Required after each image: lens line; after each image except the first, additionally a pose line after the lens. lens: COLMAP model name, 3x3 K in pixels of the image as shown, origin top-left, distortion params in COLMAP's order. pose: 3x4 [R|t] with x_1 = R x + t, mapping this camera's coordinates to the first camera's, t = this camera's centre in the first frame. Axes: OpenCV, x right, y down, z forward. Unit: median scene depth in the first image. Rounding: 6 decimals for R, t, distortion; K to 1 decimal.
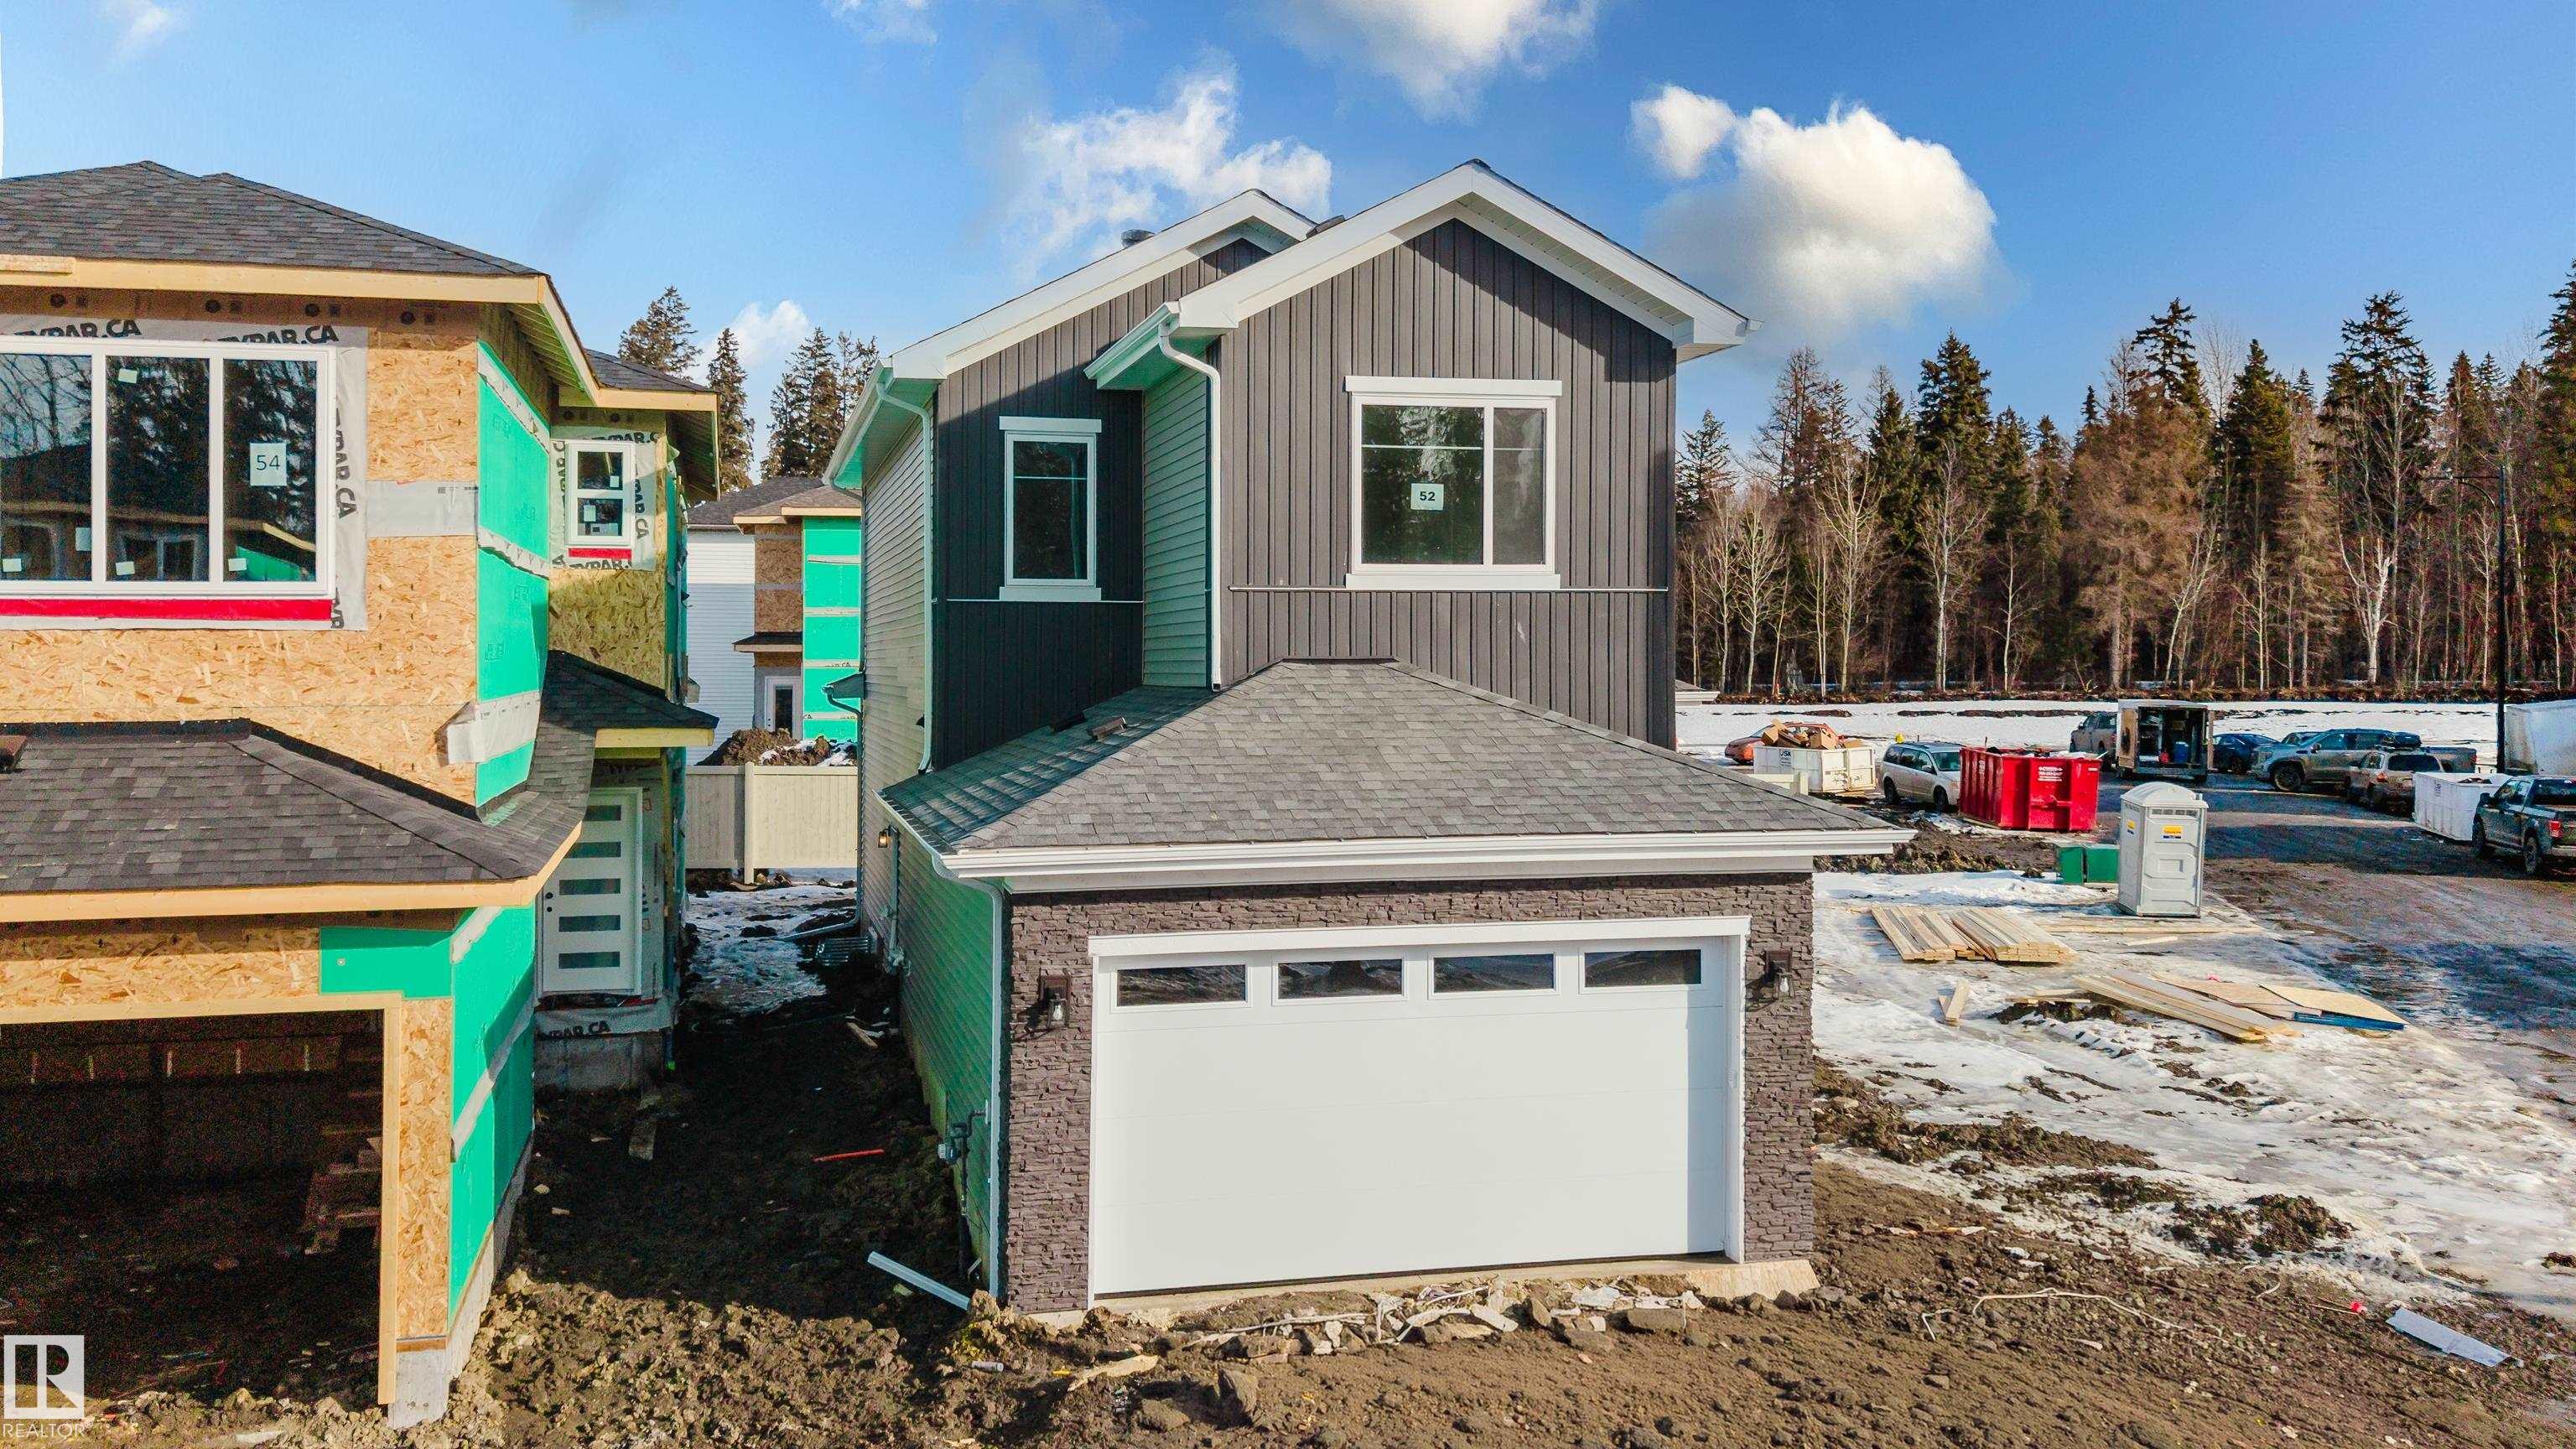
lens RADIAL K [[2303.4, 0, 1320.0], [0, 2303.4, 687.5], [0, 0, 1]] dist [0.030911, -0.022996]
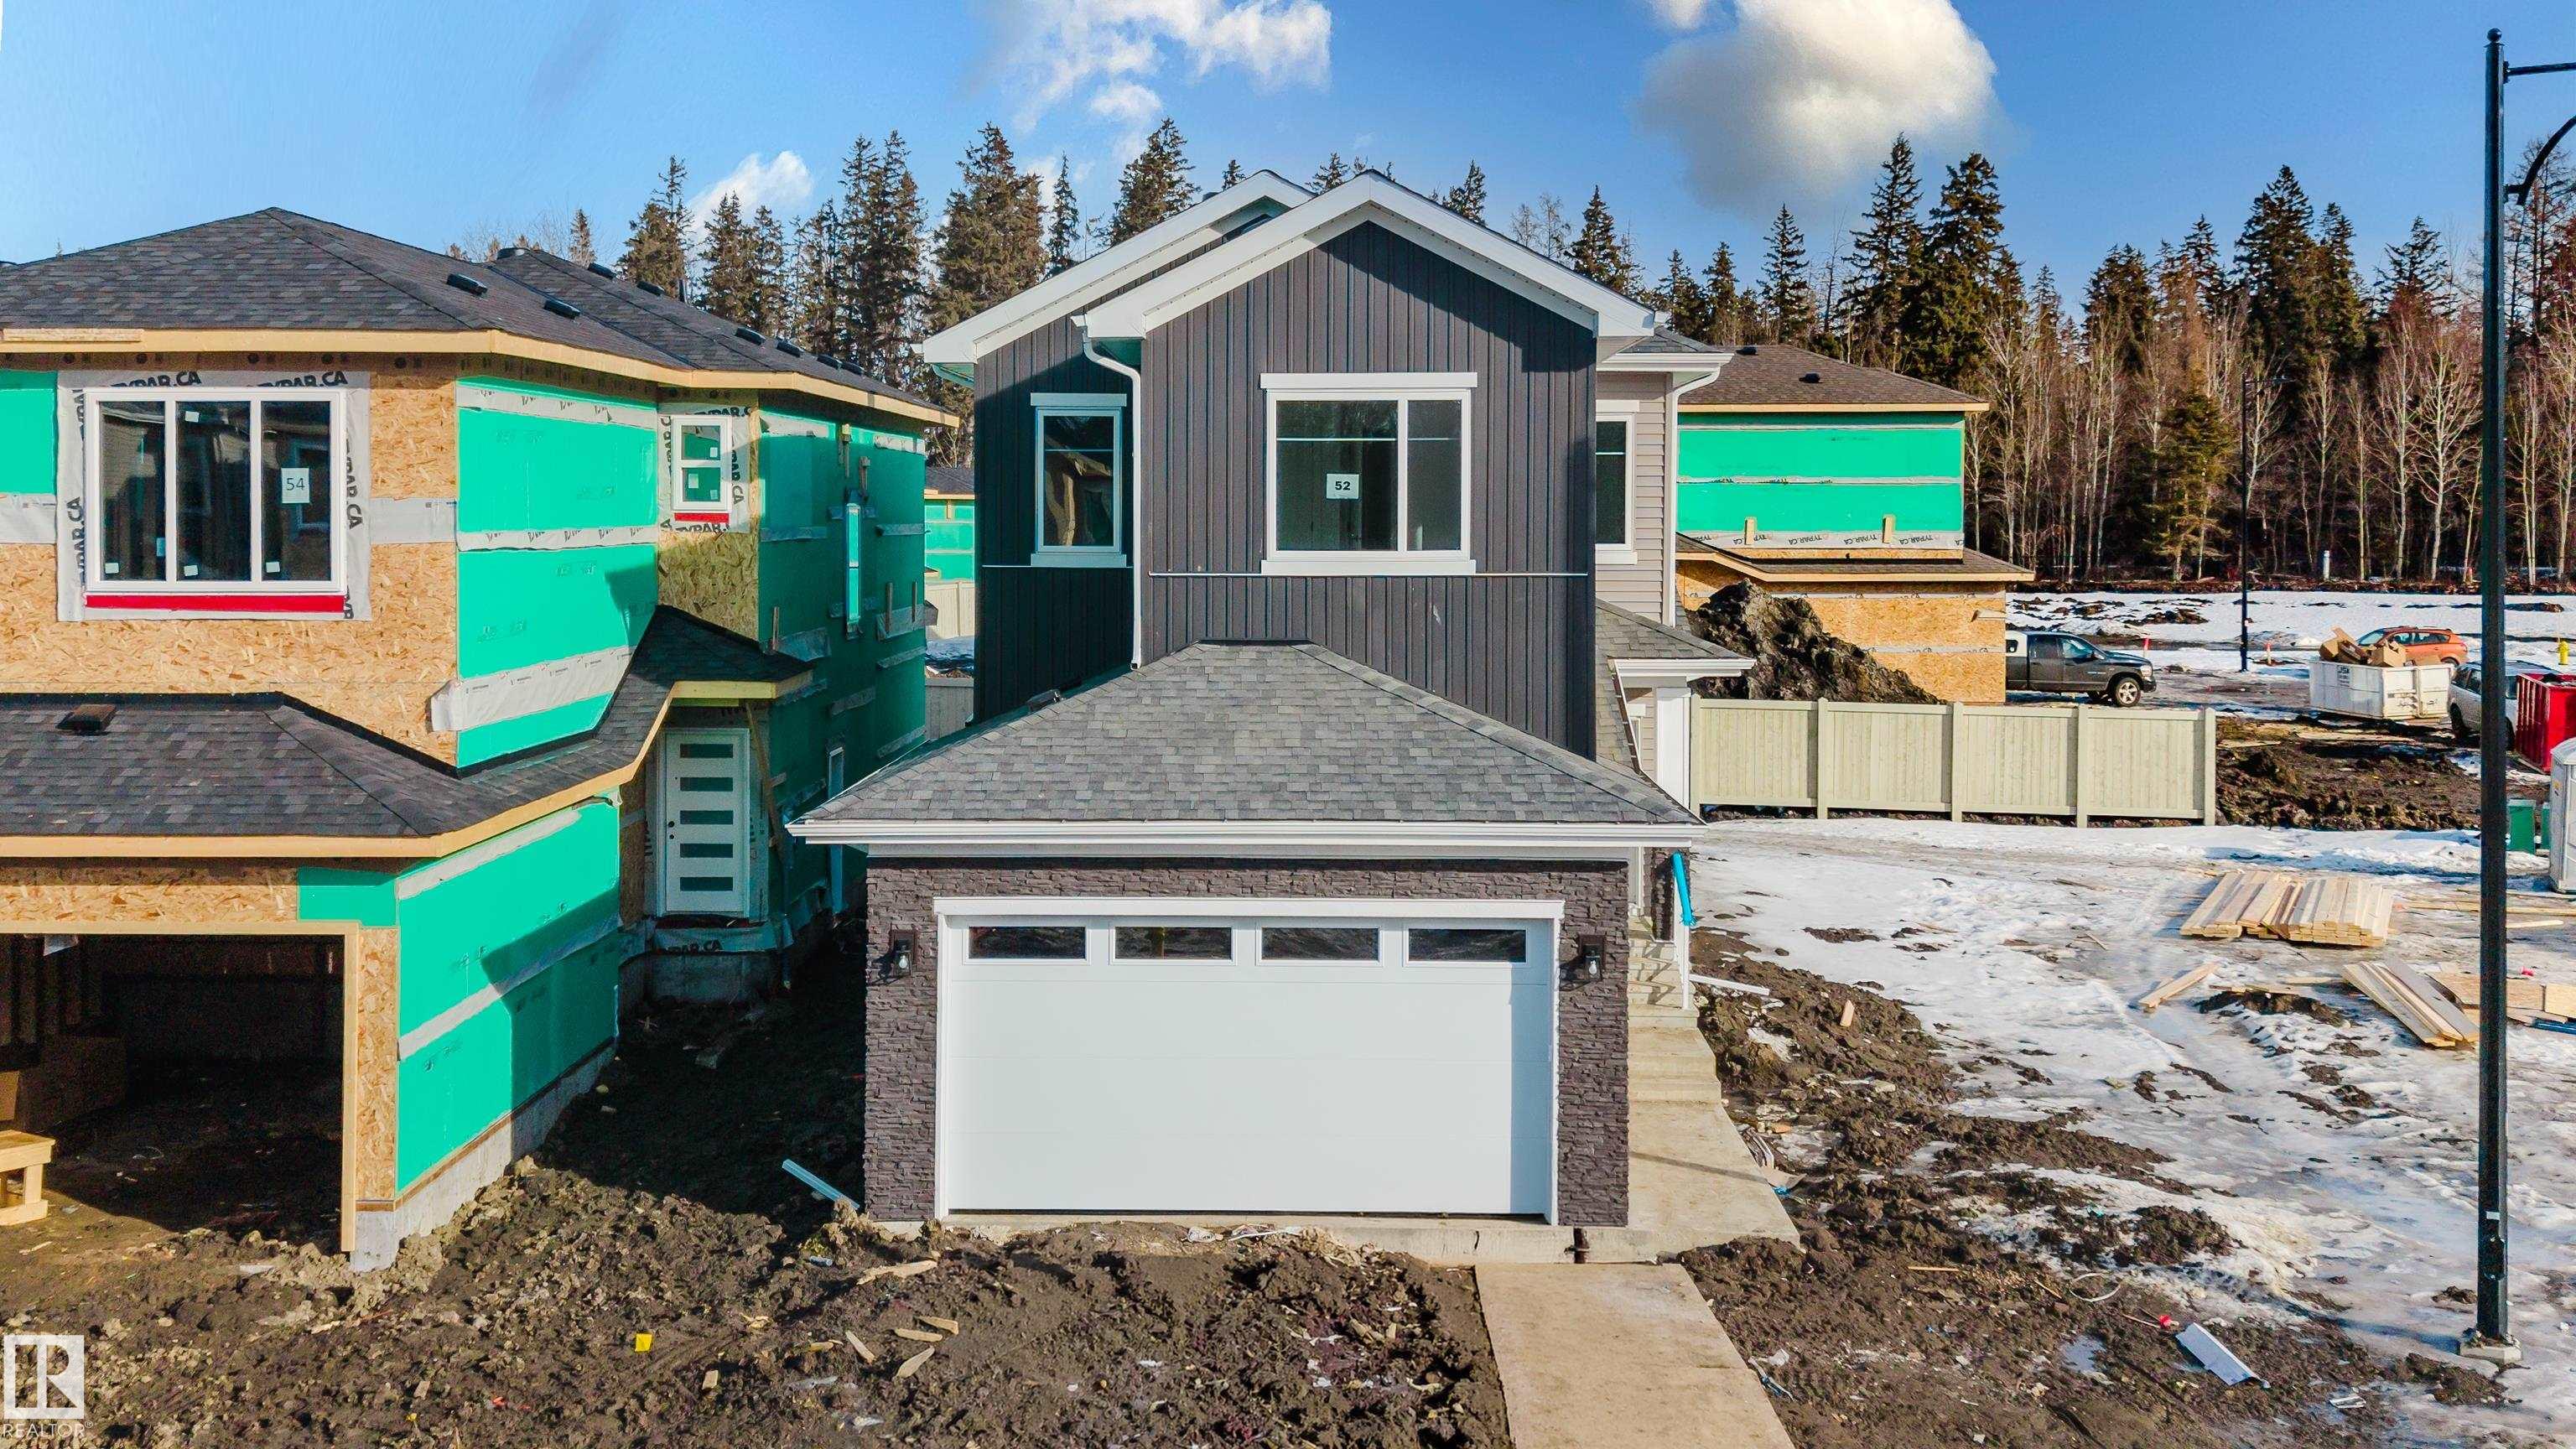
lens RADIAL K [[2719.4, 0, 1250.3], [0, 2719.4, 613.7], [0, 0, 1]] dist [0.047419, 0.000000]
pose [[0.961469, 0.014706, -0.274521, 0.364723], [-0.007476, 0.999598, 0.027365, -0.061028], [0.274813, -0.024258, 0.961192, -0.216247]]
